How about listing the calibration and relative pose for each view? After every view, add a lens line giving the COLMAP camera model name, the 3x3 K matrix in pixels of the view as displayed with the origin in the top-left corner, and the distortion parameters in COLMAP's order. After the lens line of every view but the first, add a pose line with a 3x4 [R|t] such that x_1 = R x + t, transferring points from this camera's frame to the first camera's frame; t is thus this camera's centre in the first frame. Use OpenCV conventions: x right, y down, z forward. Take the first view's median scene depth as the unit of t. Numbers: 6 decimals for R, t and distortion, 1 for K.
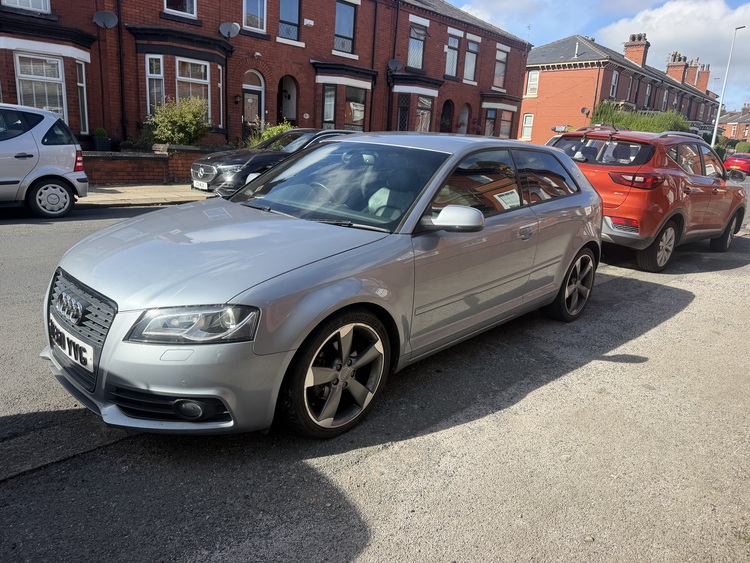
lens RADIAL K [[535.8, 0, 375.0], [0, 535.8, 281.5], [0, 0, 1]] dist [-0.003112, 0.000403]
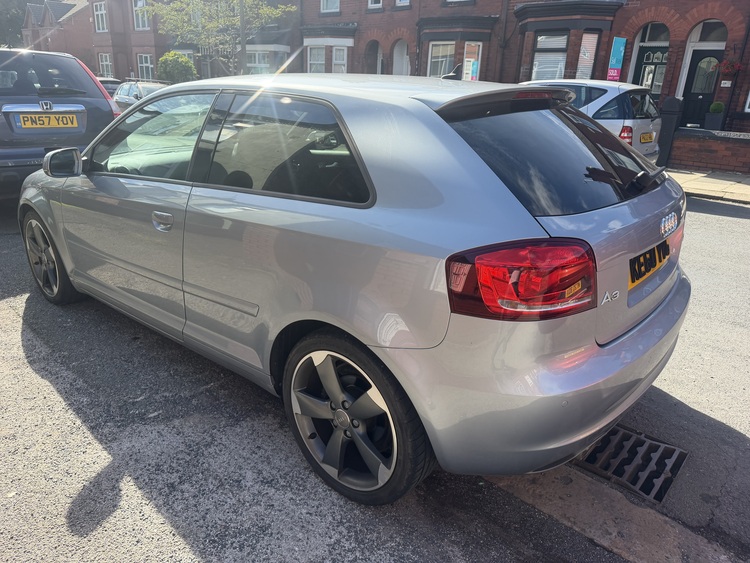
lens RADIAL K [[525.9, 0, 375.0], [0, 525.9, 281.5], [0, 0, 1]] dist [-0.001434, -0.000265]
pose [[0.041100, 0.291558, -0.955670, 0.453064], [-0.260528, 0.926517, 0.271460, -0.133506], [0.964591, 0.237822, 0.114039, 0.572909]]
